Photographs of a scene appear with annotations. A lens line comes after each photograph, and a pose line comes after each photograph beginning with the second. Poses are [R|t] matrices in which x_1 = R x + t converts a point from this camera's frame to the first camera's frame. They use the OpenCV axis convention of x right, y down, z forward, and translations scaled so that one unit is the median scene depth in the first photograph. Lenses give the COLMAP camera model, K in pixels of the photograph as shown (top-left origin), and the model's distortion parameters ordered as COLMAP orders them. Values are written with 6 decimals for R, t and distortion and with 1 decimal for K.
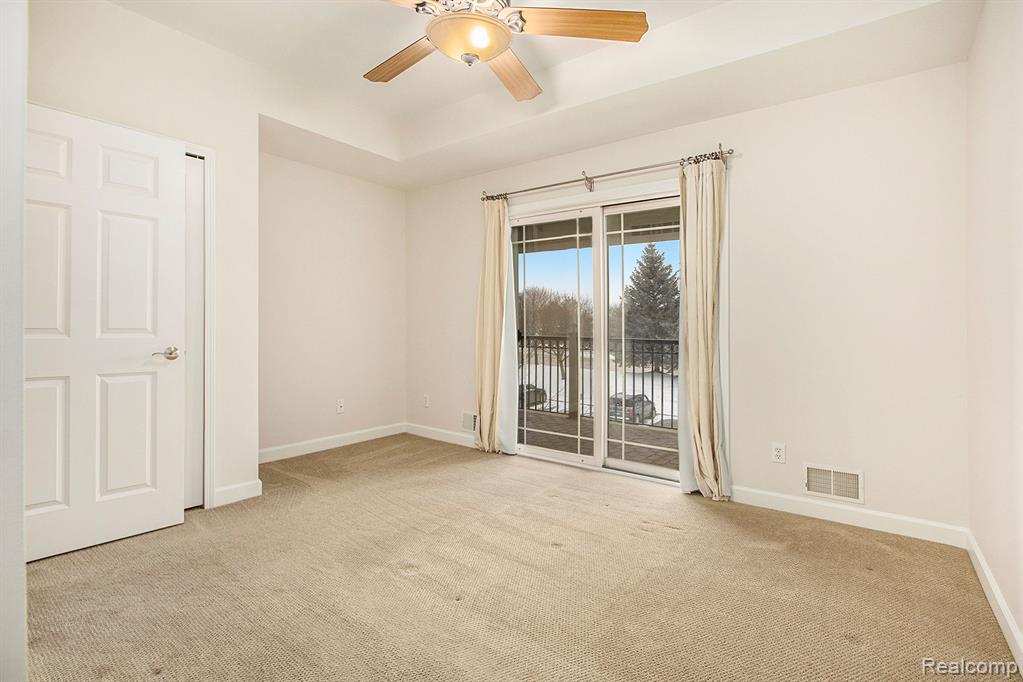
lens RADIAL K [[507.6, 0, 516.0], [0, 507.6, 329.9], [0, 0, 1]] dist [-0.013338, 0.000085]
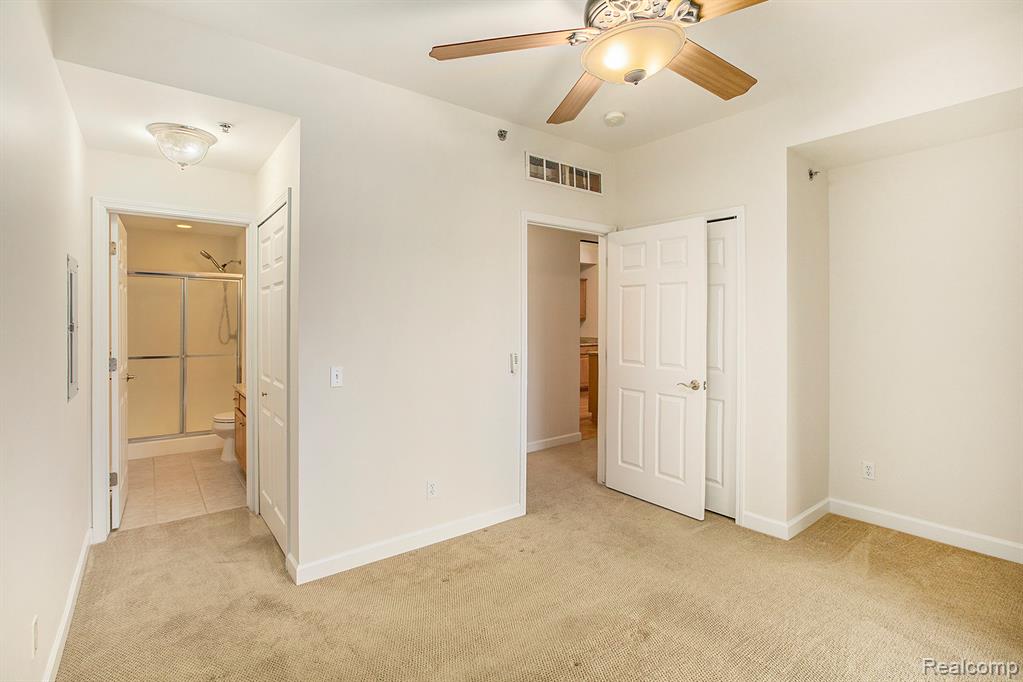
lens RADIAL K [[507.6, 0, 516.0], [0, 507.6, 329.9], [0, 0, 1]] dist [-0.013338, 0.000085]
pose [[-0.285425, 0.006473, -0.958379, 0.708396], [0.004270, 0.999976, 0.005482, -0.105958], [0.958392, -0.002527, -0.285445, 0.960017]]
